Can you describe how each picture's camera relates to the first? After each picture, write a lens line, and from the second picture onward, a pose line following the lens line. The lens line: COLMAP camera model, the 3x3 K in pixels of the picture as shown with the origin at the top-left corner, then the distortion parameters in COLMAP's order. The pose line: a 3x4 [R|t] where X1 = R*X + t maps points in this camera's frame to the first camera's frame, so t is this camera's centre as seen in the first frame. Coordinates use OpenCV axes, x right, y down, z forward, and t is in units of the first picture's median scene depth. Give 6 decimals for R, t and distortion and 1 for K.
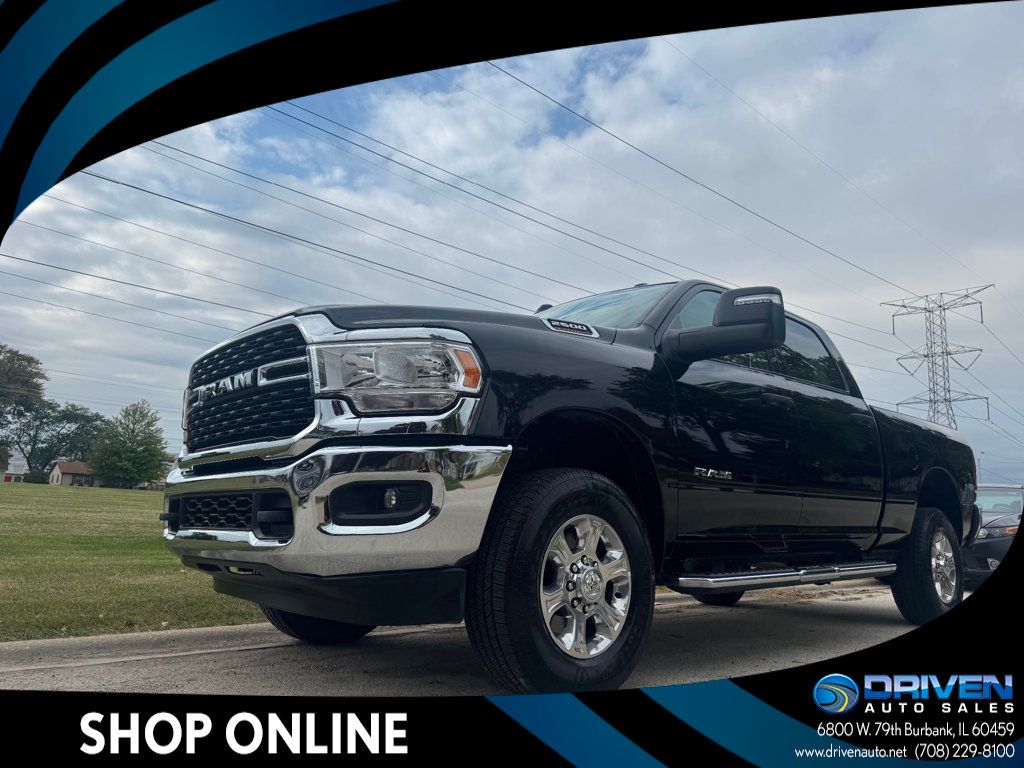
lens RADIAL K [[739.9, 0, 510.7], [0, 739.9, 383.7], [0, 0, 1]] dist [0.030263, -0.003258]
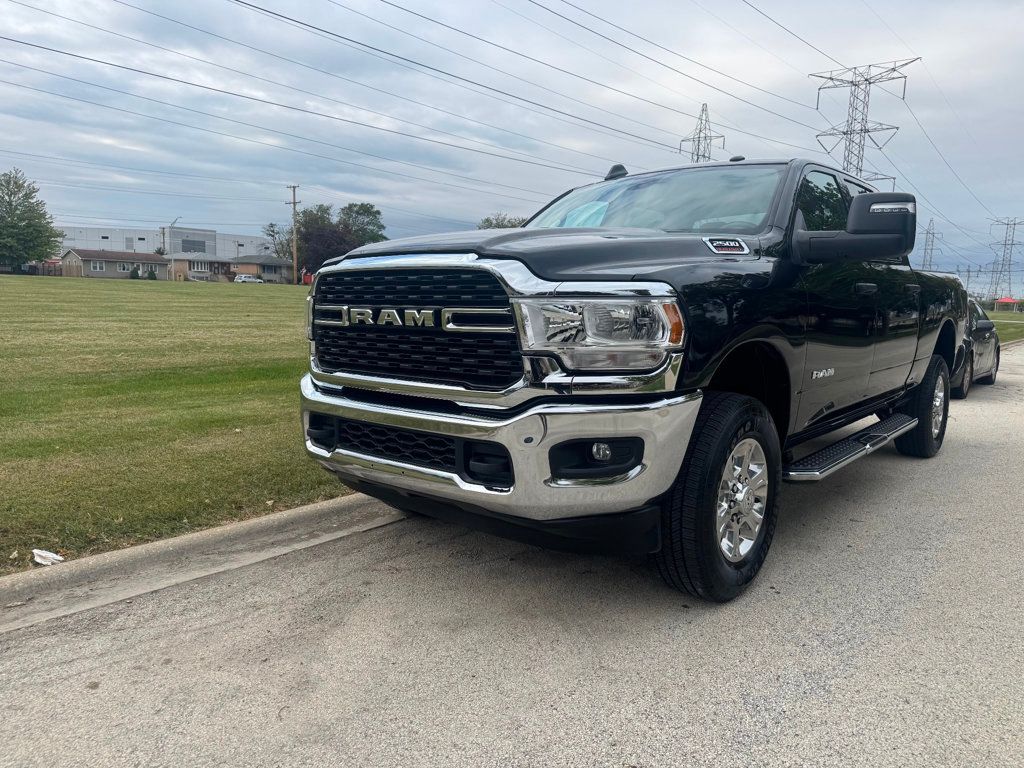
lens RADIAL K [[736.0, 0, 501.3], [0, 736.0, 382.8], [0, 0, 1]] dist [0.093000, -0.109819]
pose [[0.994162, -0.017198, 0.106519, -0.335141], [-0.015066, 0.955420, 0.294865, -0.198255], [-0.106842, -0.294748, 0.949583, 0.038167]]
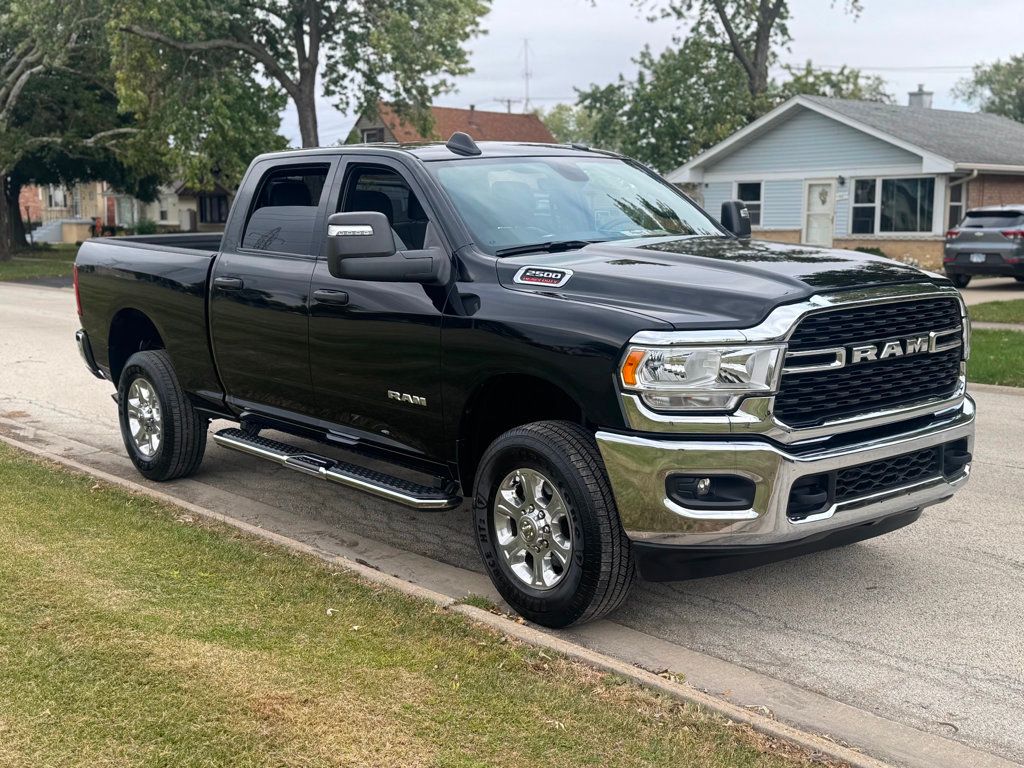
lens RADIAL K [[1206.0, 0, 514.9], [0, 1206.0, 384.5], [0, 0, 1]] dist [0.171723, -0.368436]
pose [[0.034206, -0.173083, 0.984313, -1.959636], [-0.184716, 0.966827, 0.176427, -0.142732], [-0.982197, -0.187853, 0.001101, 1.448149]]
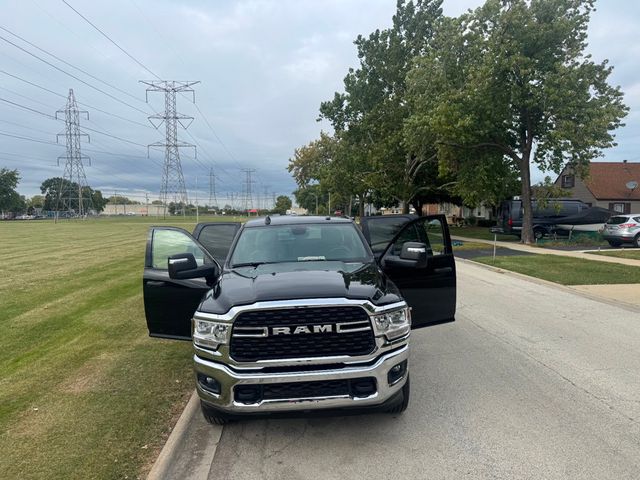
lens RADIAL K [[469.9, 0, 319.5], [0, 469.9, 242.7], [0, 0, 1]] dist [0.024065, -0.009840]
pose [[0.654092, -0.099298, 0.749869, -1.276888], [-0.091295, 0.973735, 0.208578, -0.497777], [-0.750885, -0.204888, 0.627847, 0.191402]]
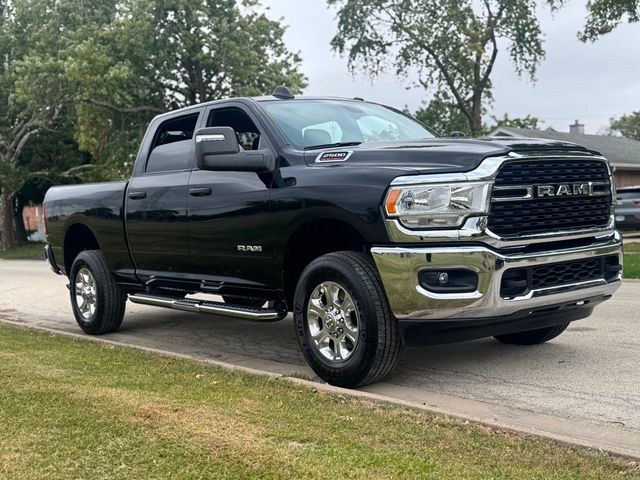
lens RADIAL K [[755.0, 0, 321.5], [0, 755.0, 247.7], [0, 0, 1]] dist [0.160858, -0.345495]
pose [[0.045231, -0.068974, 0.996593, -1.909046], [-0.150608, 0.985740, 0.075059, 0.072686], [-0.987558, -0.153490, 0.034198, 1.381511]]
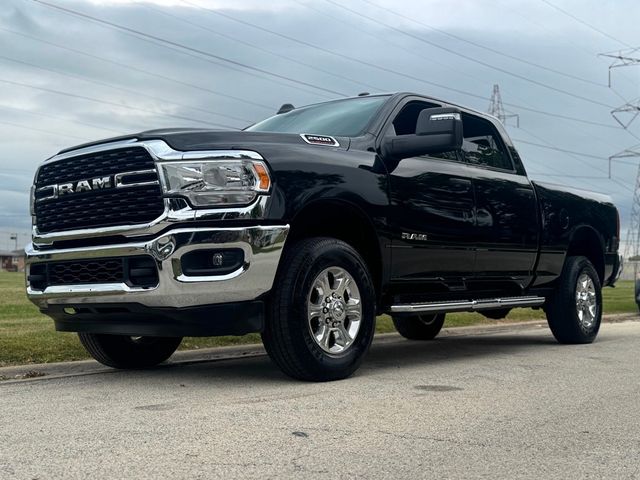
lens RADIAL K [[789.7, 0, 321.6], [0, 789.7, 242.1], [0, 0, 1]] dist [0.215550, -0.455237]
pose [[0.990484, -0.029393, 0.134453, -0.136428], [0.011979, 0.991632, 0.128536, -0.081823], [-0.137106, -0.125702, 0.982548, -0.585047]]
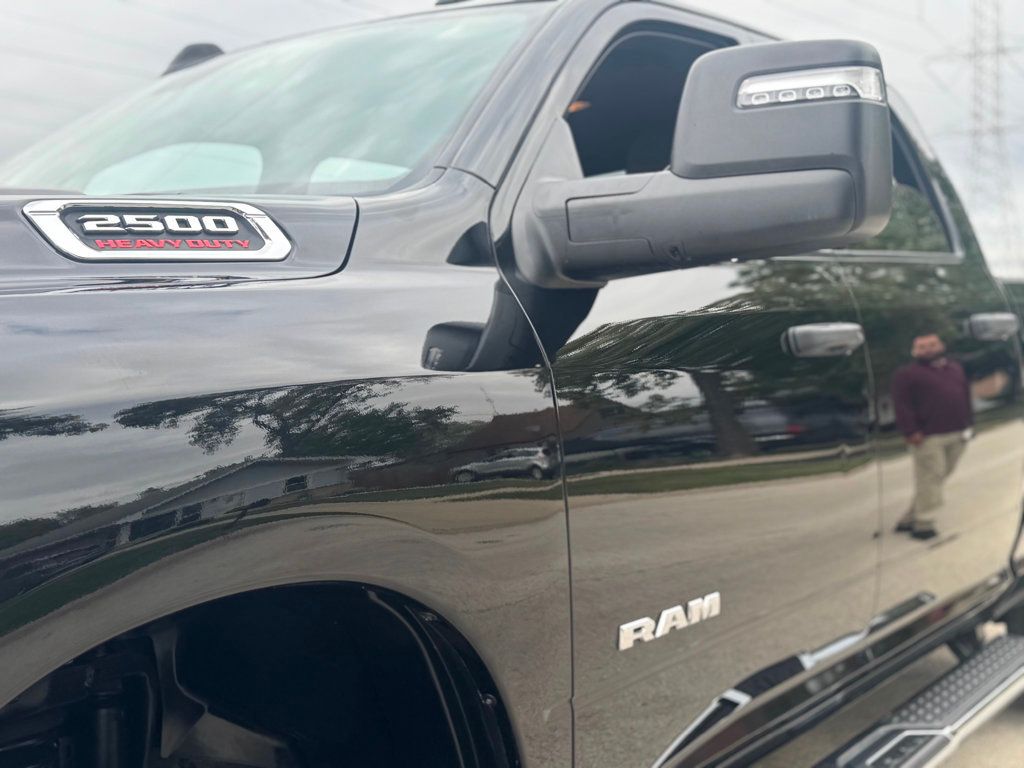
lens RADIAL K [[1265.2, 0, 517.2], [0, 1265.2, 378.6], [0, 0, 1]] dist [0.198717, -0.407223]
pose [[0.982542, -0.066301, 0.173826, 0.124236], [0.030389, 0.978989, 0.201637, -0.118246], [-0.183542, -0.192835, 0.963912, 0.538882]]
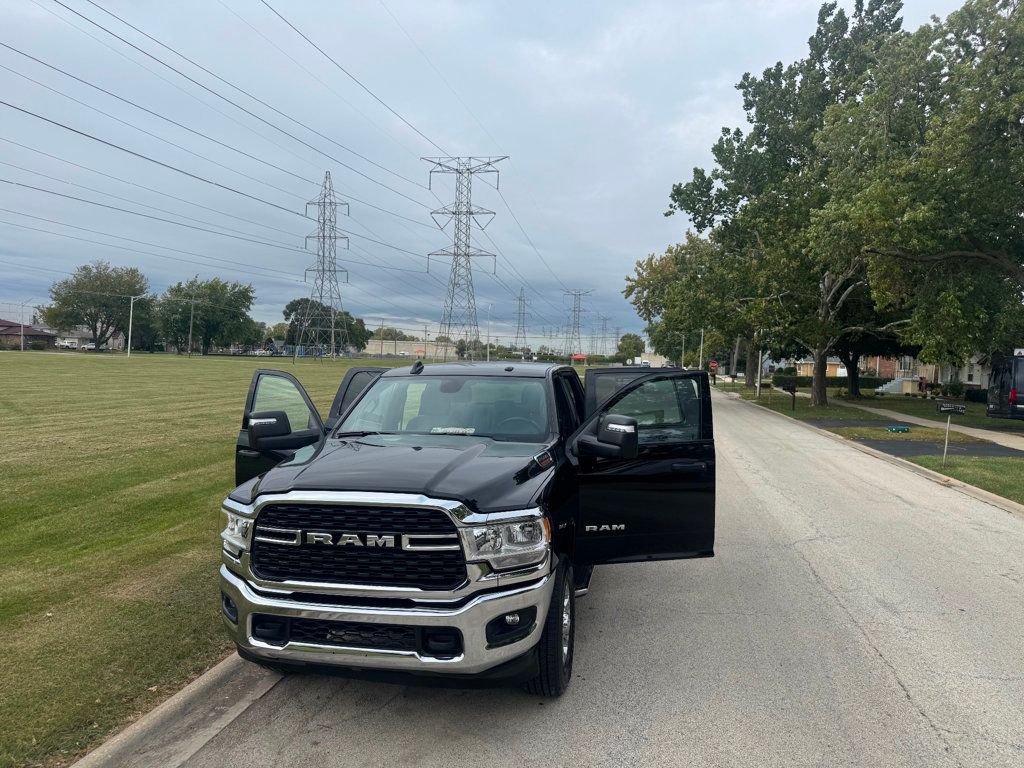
lens RADIAL K [[744.3, 0, 503.3], [0, 744.3, 388.7], [0, 0, 1]] dist [0.034951, -0.026749]
pose [[0.824944, -0.042058, 0.563648, -0.872731], [-0.091752, 0.974036, 0.206966, -0.542343], [-0.557718, -0.222452, 0.799666, -0.142469]]
